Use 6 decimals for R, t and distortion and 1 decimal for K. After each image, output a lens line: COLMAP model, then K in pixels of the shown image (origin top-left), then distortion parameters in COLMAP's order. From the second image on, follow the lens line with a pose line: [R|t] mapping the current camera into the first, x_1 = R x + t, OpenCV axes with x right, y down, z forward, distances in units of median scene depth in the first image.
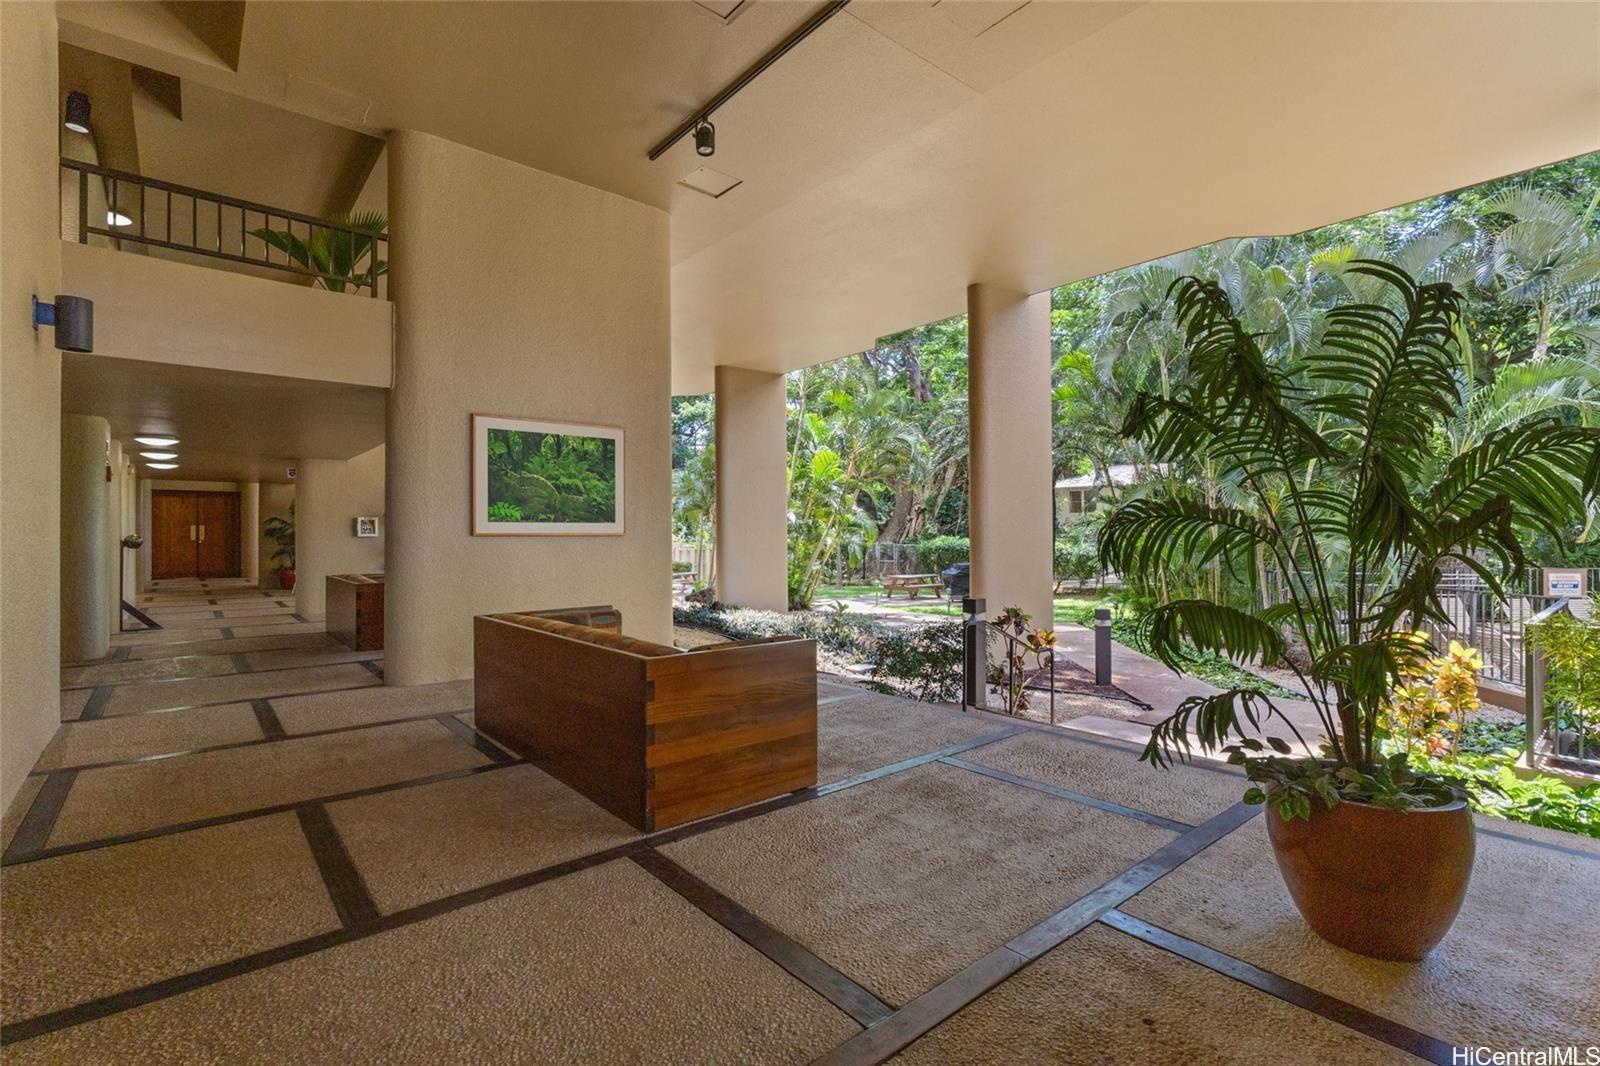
lens RADIAL K [[739.7, 0, 800.0], [0, 739.7, 533.0], [0, 0, 1]] dist [0.000539, -0.000037]
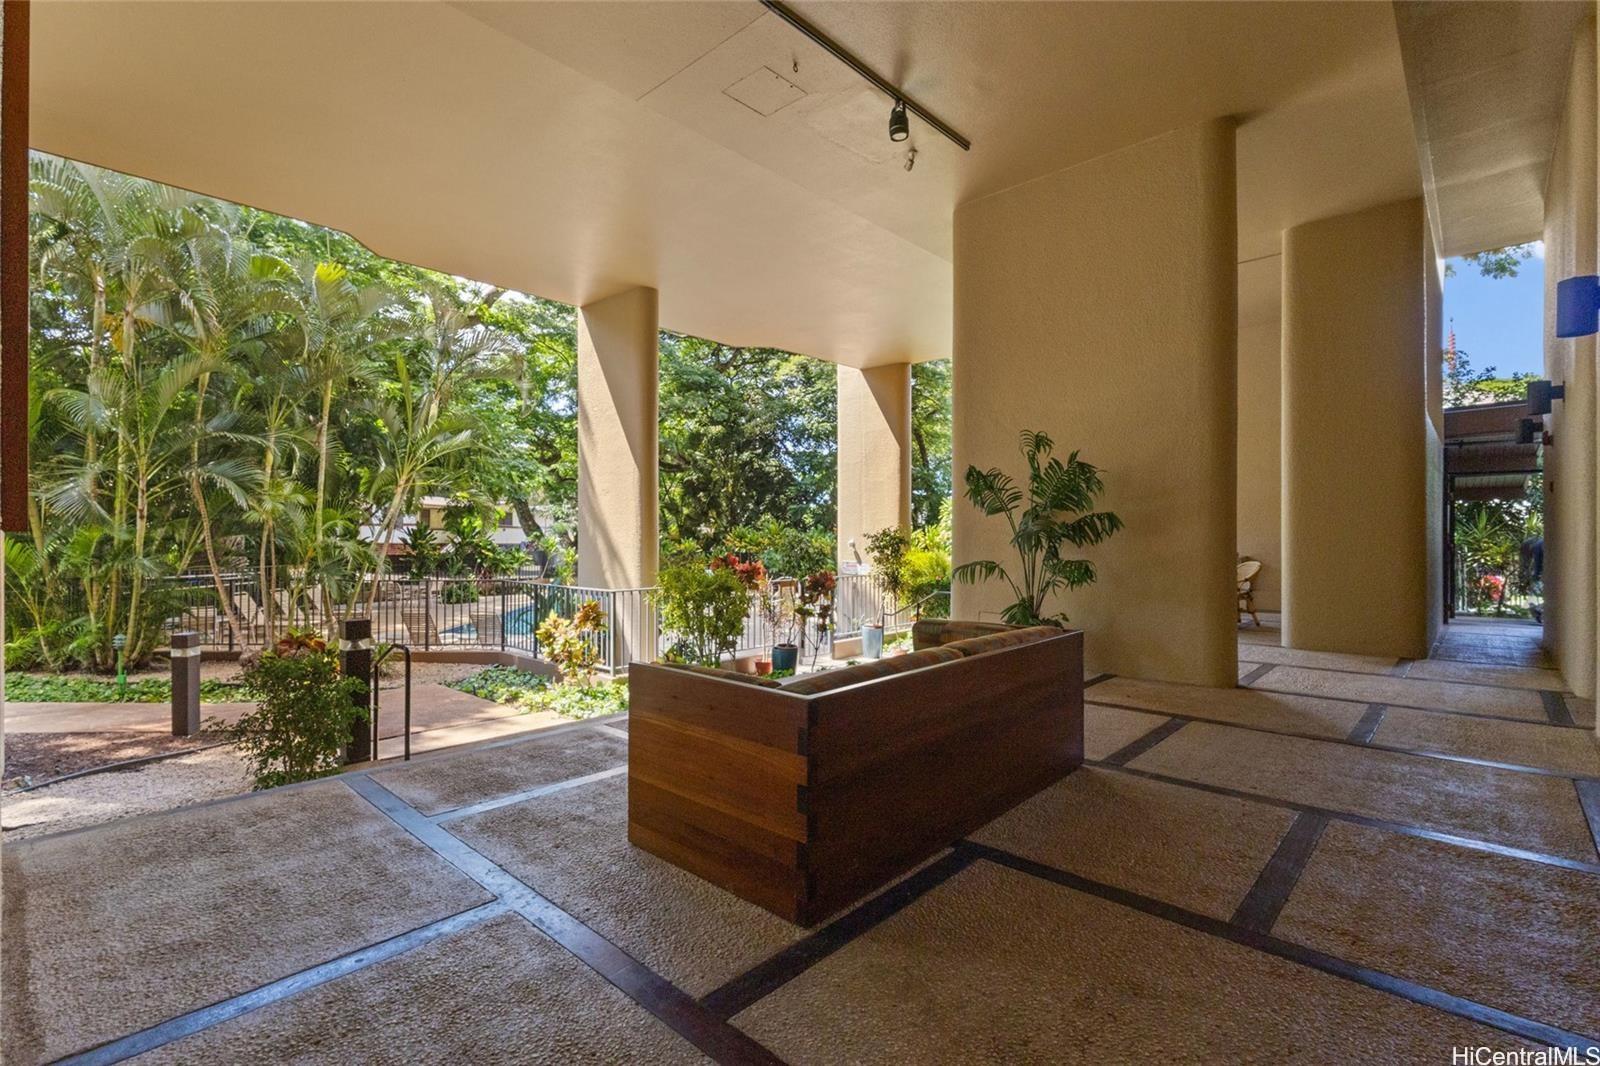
lens RADIAL K [[739.7, 0, 800.0], [0, 739.7, 533.0], [0, 0, 1]] dist [0.000539, -0.000037]
pose [[-0.122237, -0.005865, 0.992484, -1.096643], [-0.002088, 0.999982, 0.005653, -0.000959], [-0.992499, -0.001381, -0.122247, 1.270665]]
